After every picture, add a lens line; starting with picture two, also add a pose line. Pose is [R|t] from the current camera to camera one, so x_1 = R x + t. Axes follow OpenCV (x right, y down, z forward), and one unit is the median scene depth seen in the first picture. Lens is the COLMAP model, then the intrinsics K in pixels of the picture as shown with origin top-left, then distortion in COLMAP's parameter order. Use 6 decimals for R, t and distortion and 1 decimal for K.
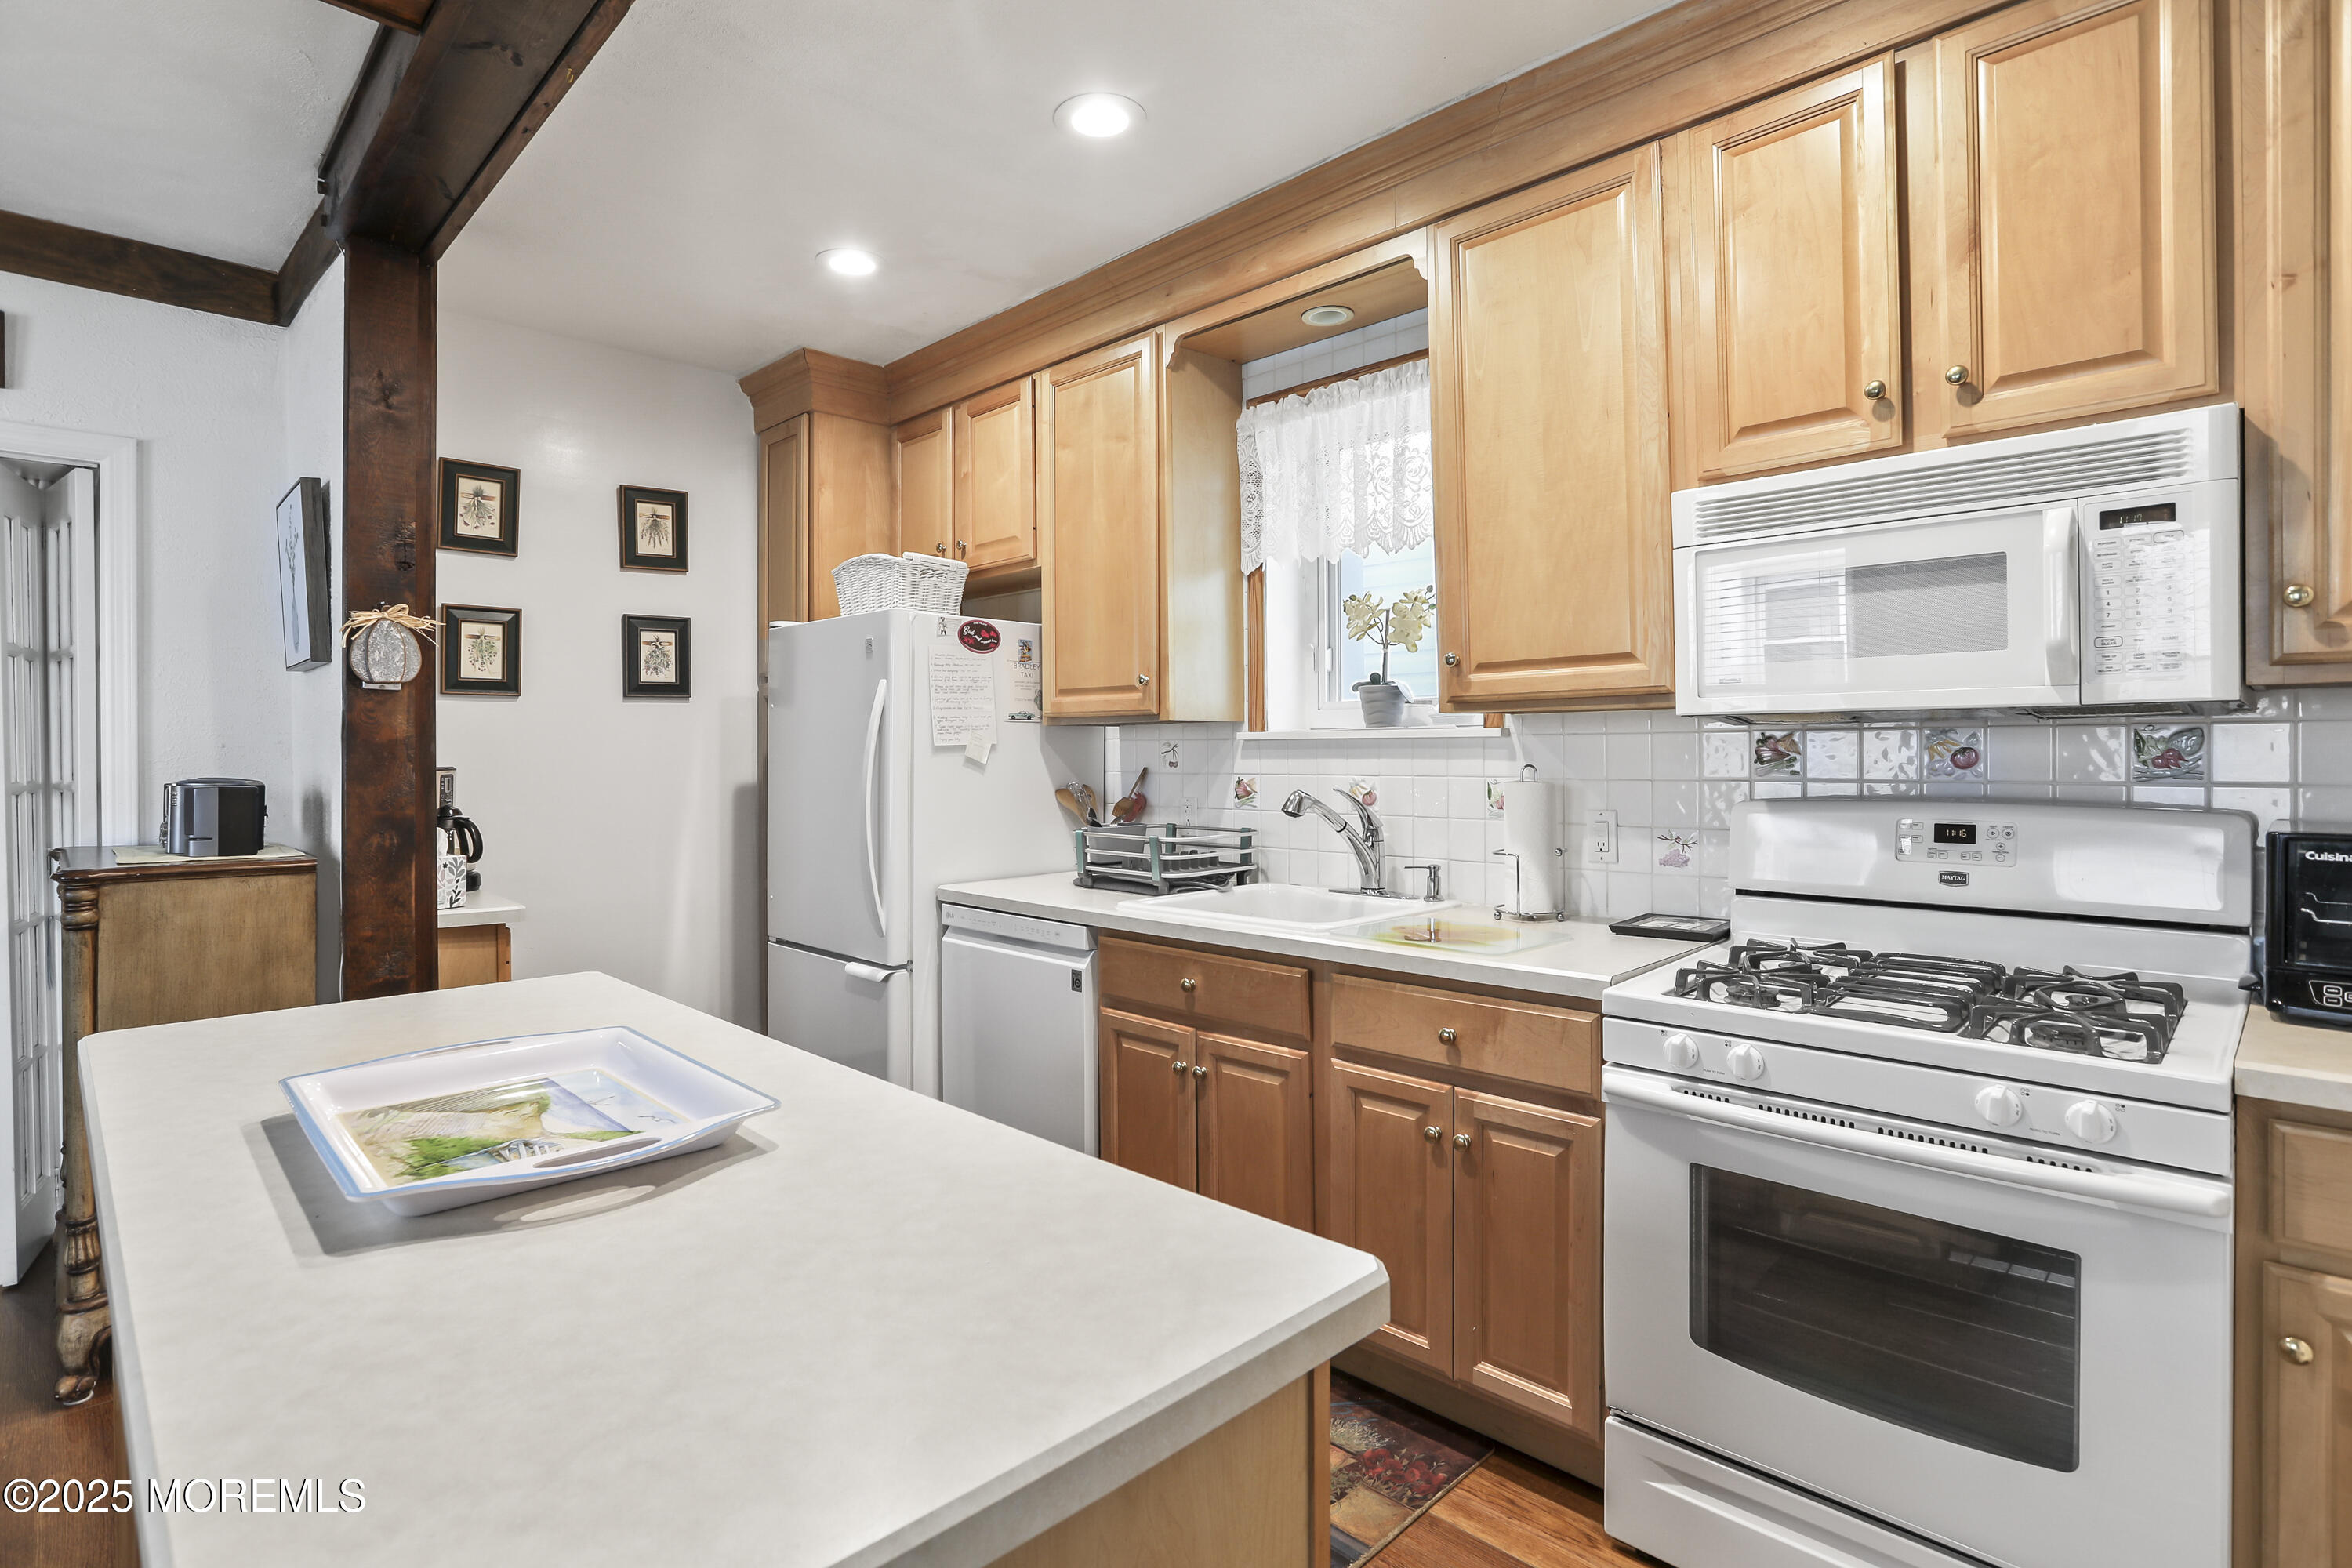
lens RADIAL K [[1188.4, 0, 1185.3], [0, 1188.4, 747.1], [0, 0, 1]] dist [-0.000688, 0.000272]
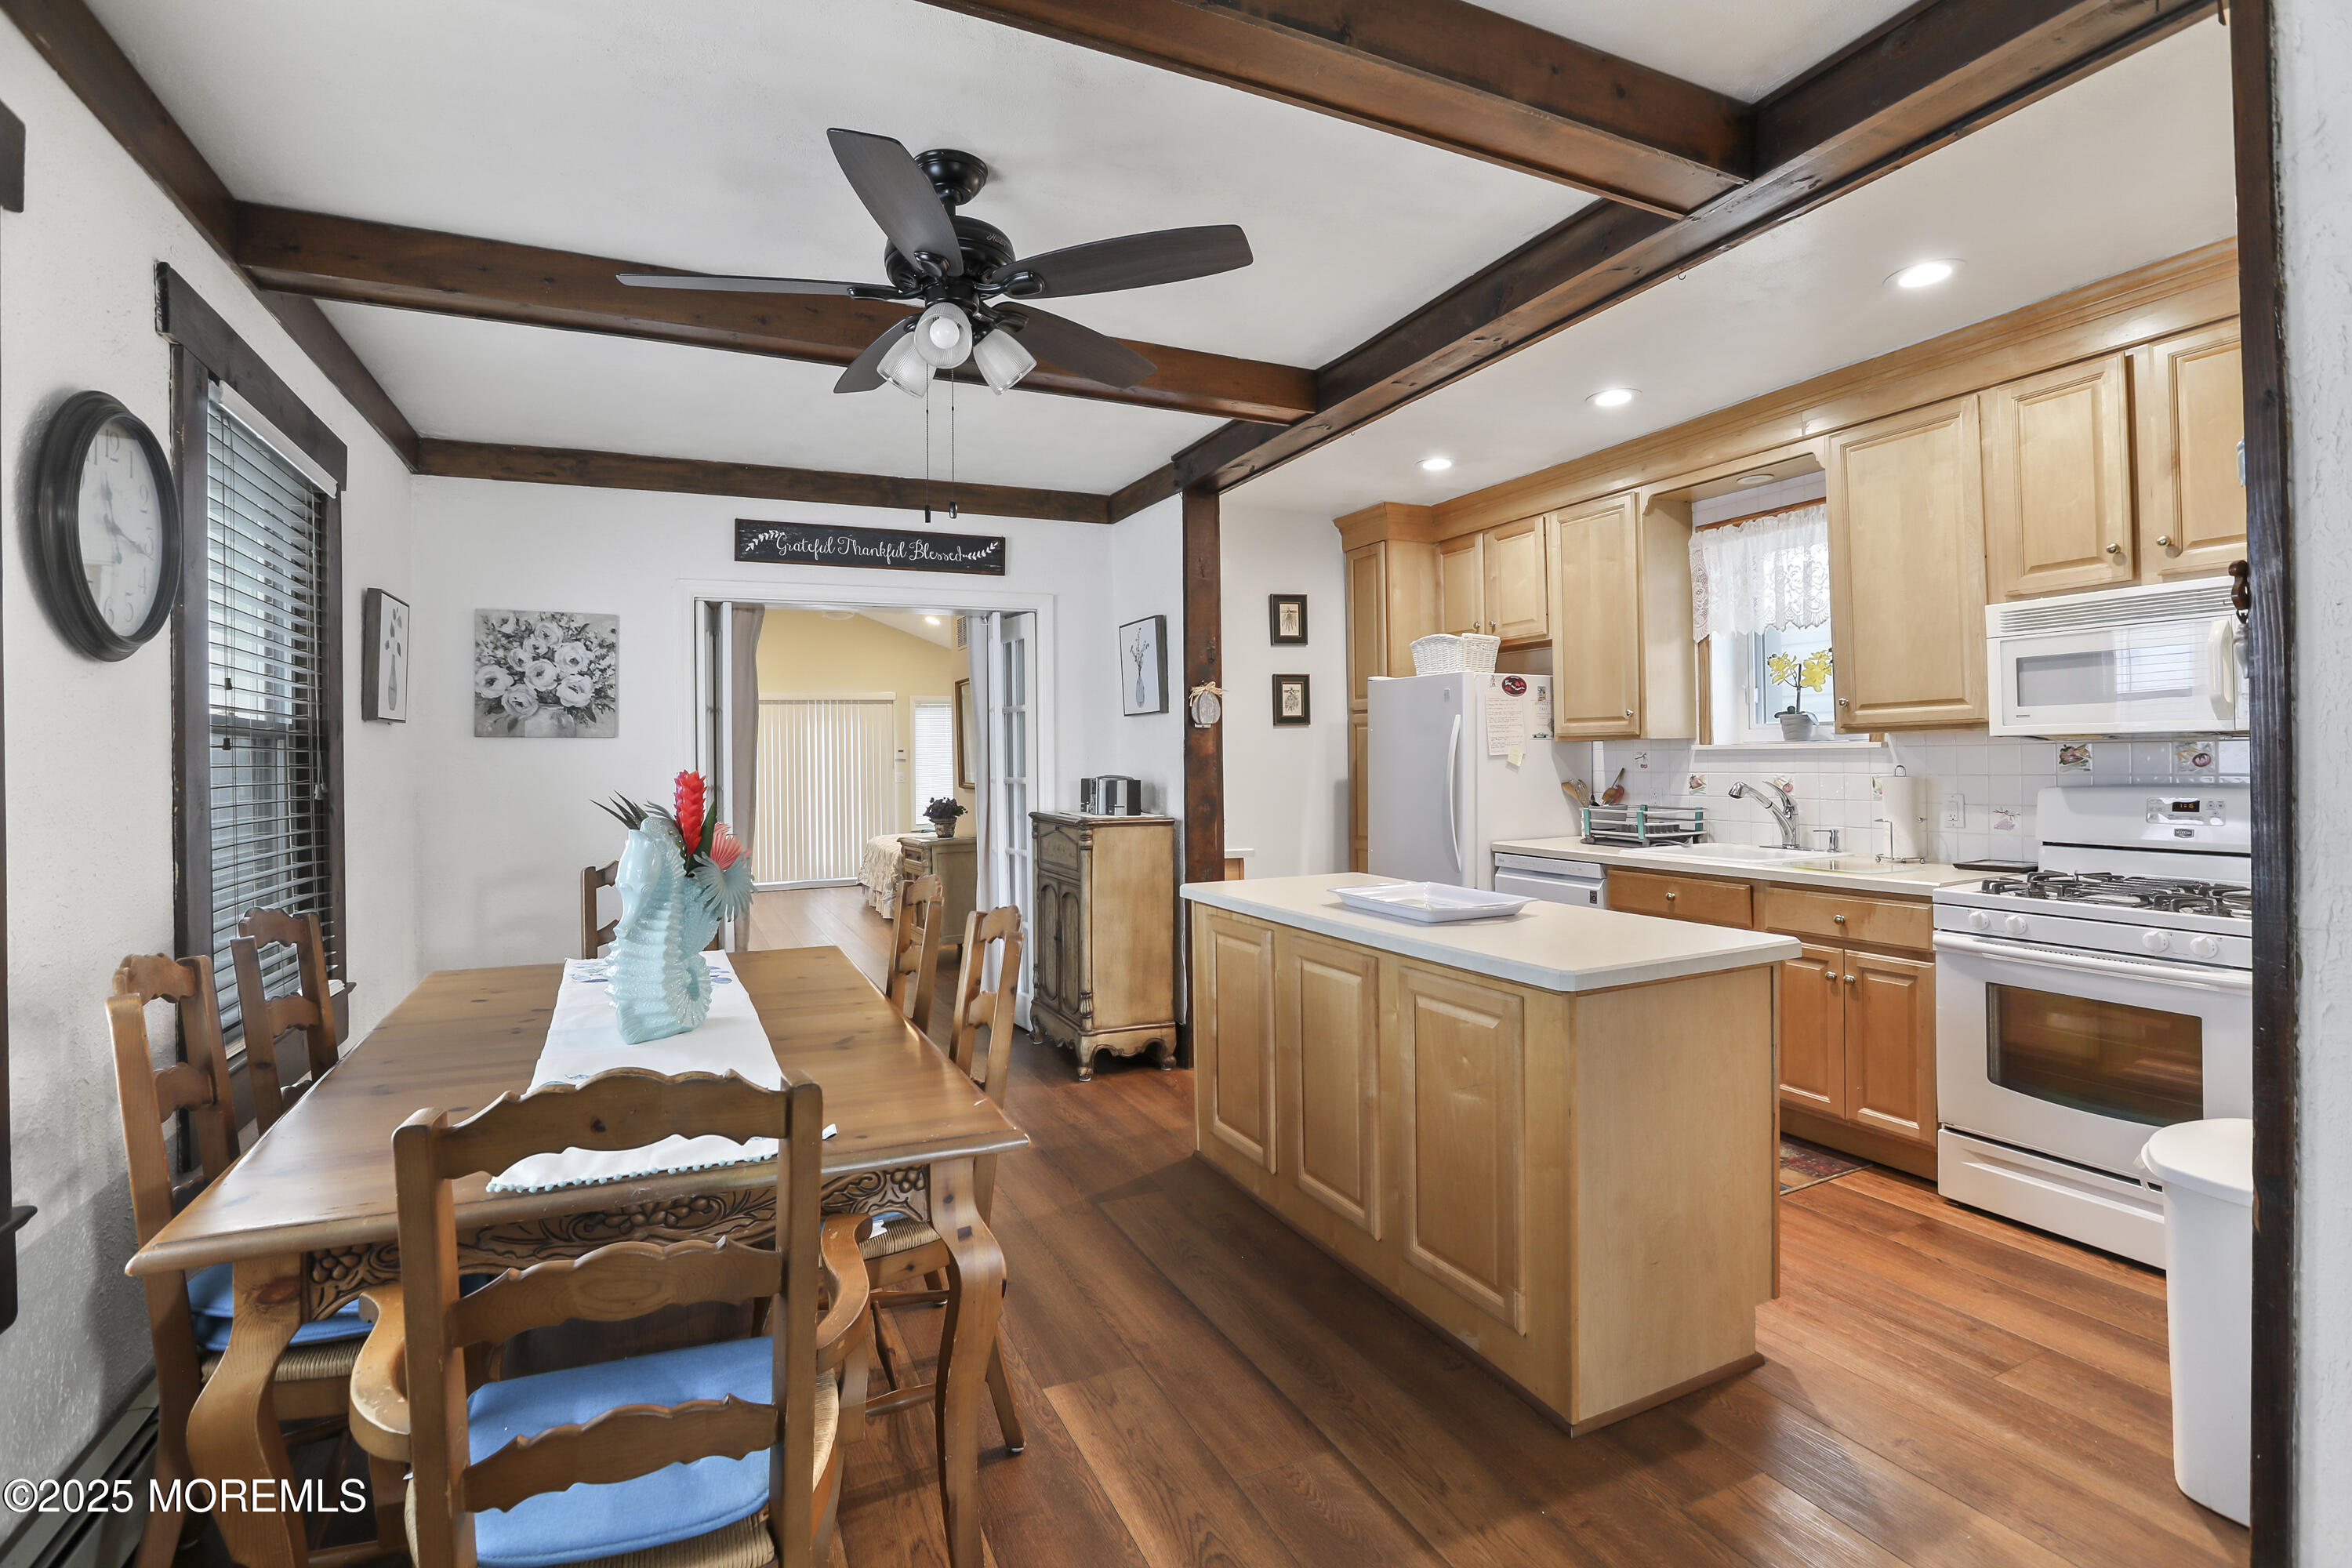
lens RADIAL K [[1094.4, 0, 1208.4], [0, 1094.4, 751.7], [0, 0, 1]] dist [-0.034009, 0.021437]
pose [[0.946204, -0.007992, -0.323471, -0.101821], [0.008699, 0.999962, 0.000743, -0.011054], [0.323453, -0.003517, 0.946238, -0.583789]]
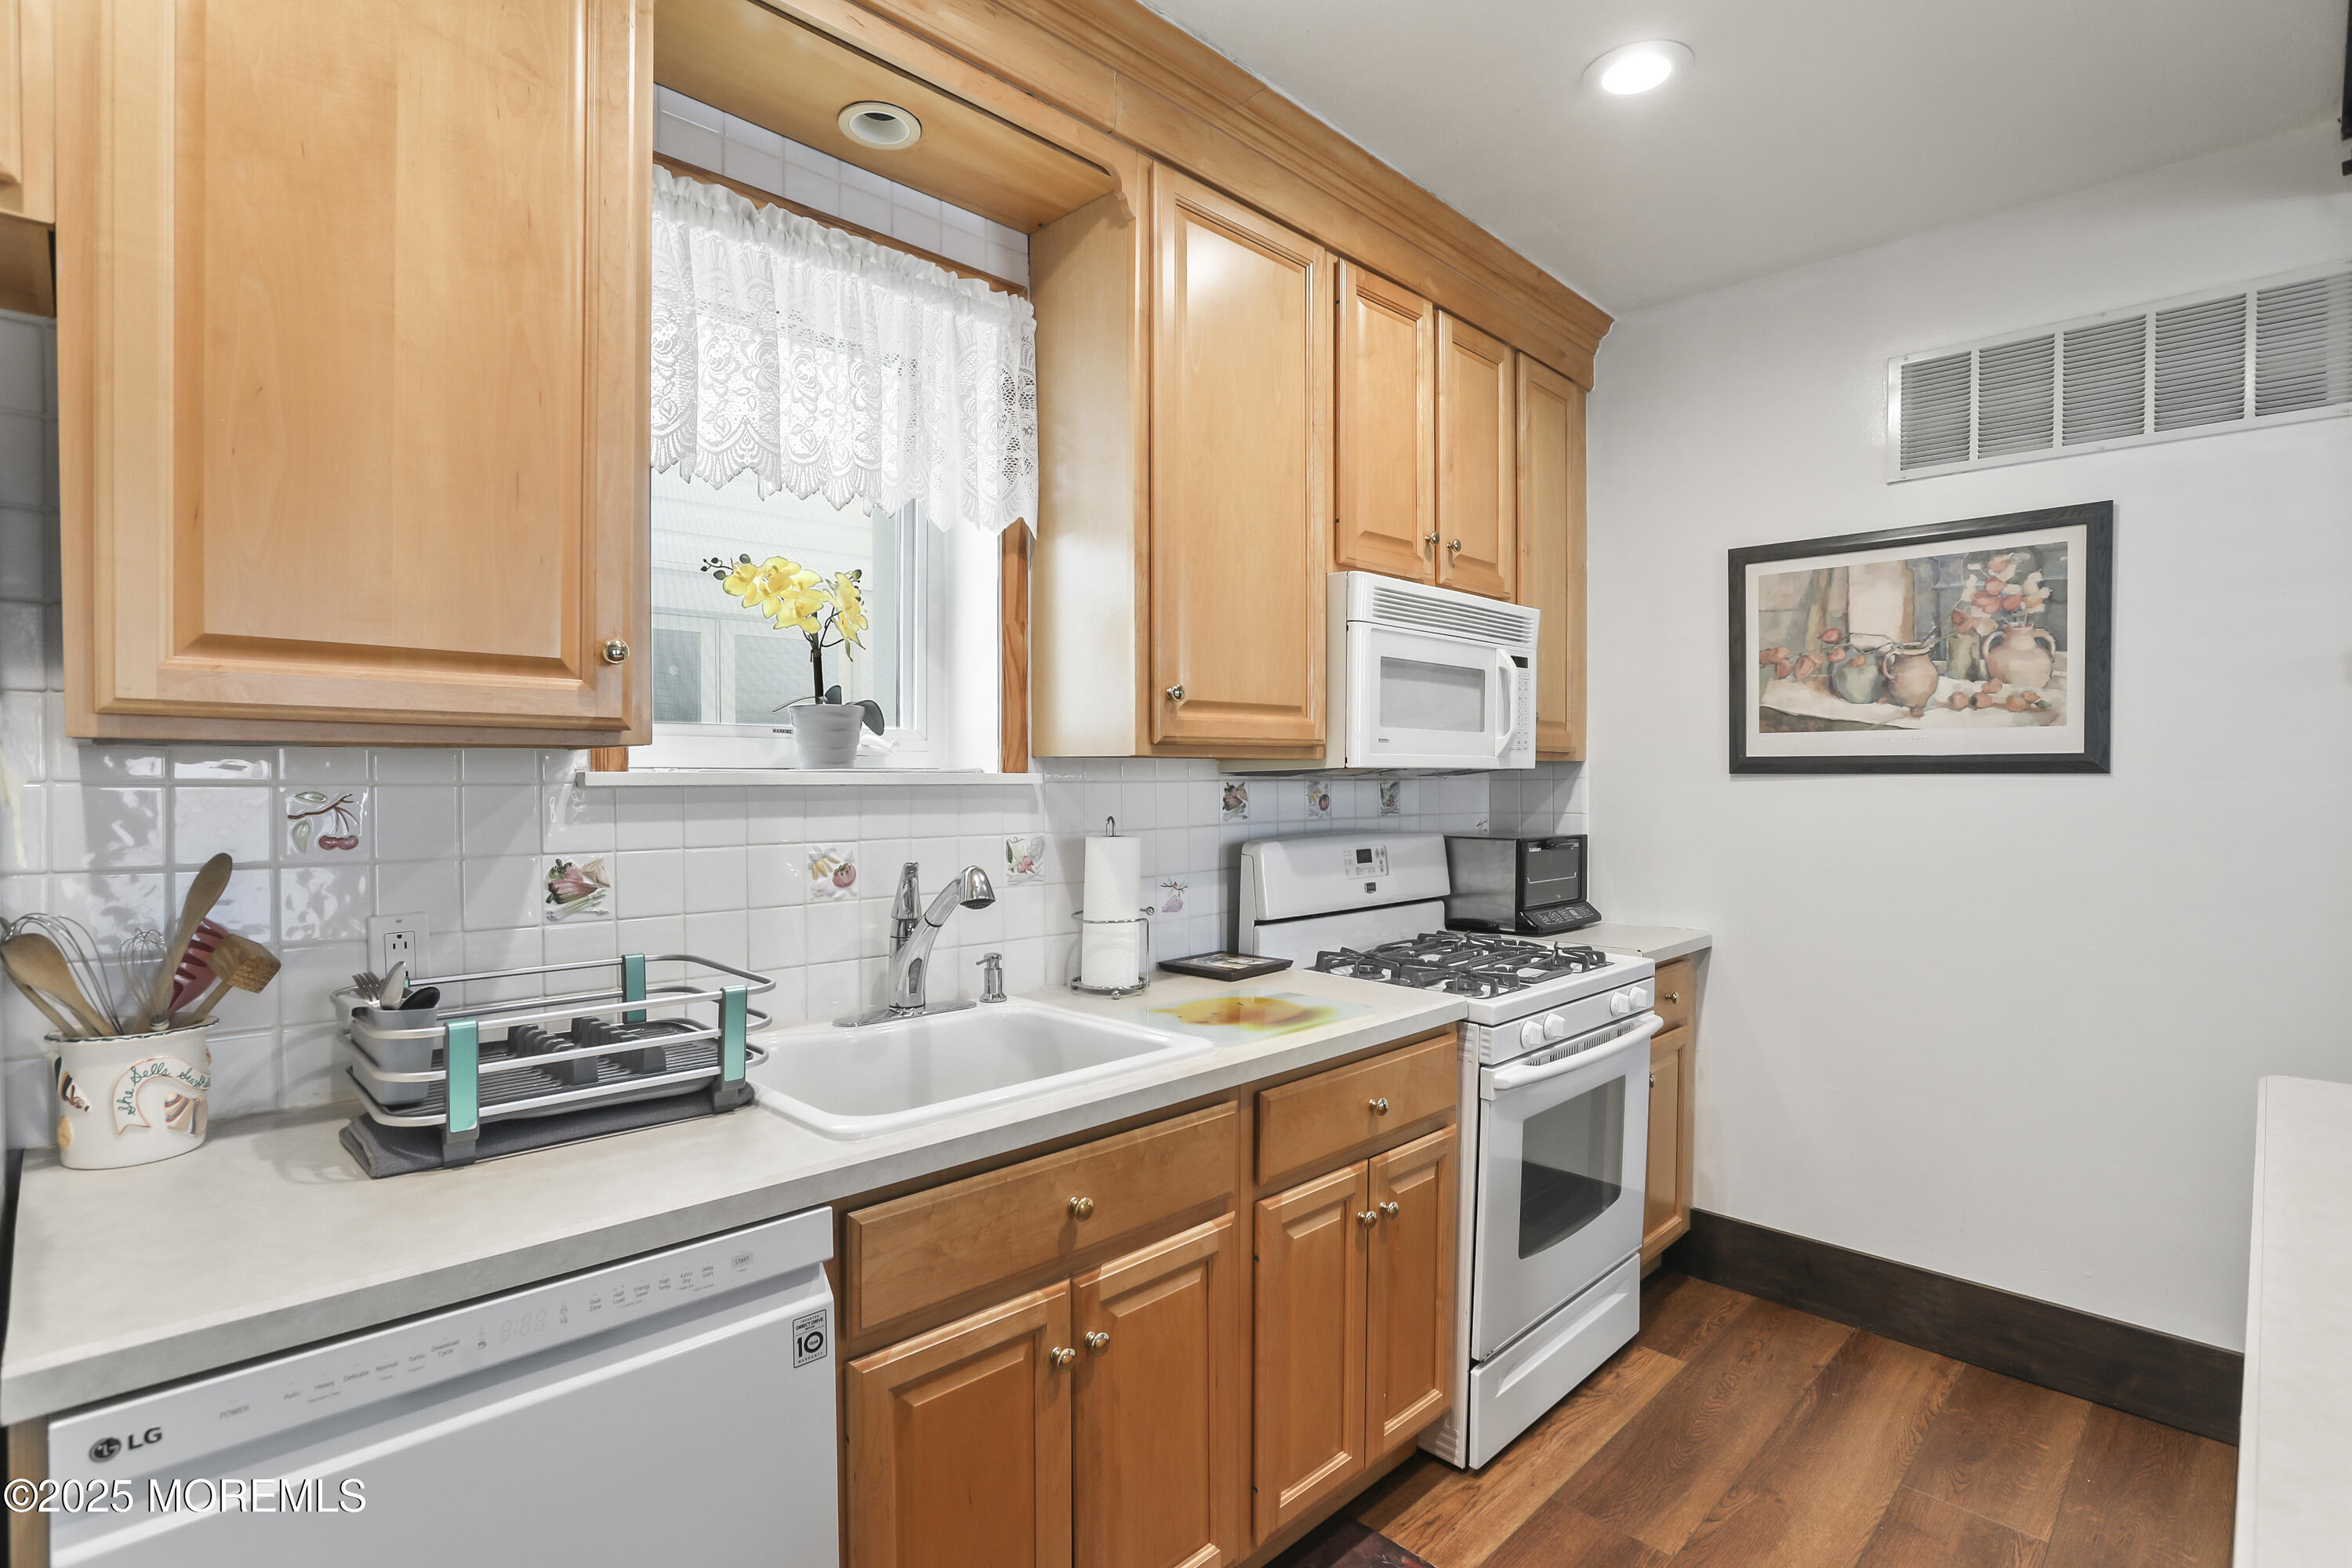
lens RADIAL K [[1155.0, 0, 1176.0], [0, 1155.0, 784.0], [0, 0, 1]] dist [-0.032263, 0.000152]
pose [[-0.001203, 0.005442, 0.999984, -0.496768], [0.001644, 0.999984, -0.005440, -0.003748], [-0.999998, 0.001638, -0.001212, 0.840459]]
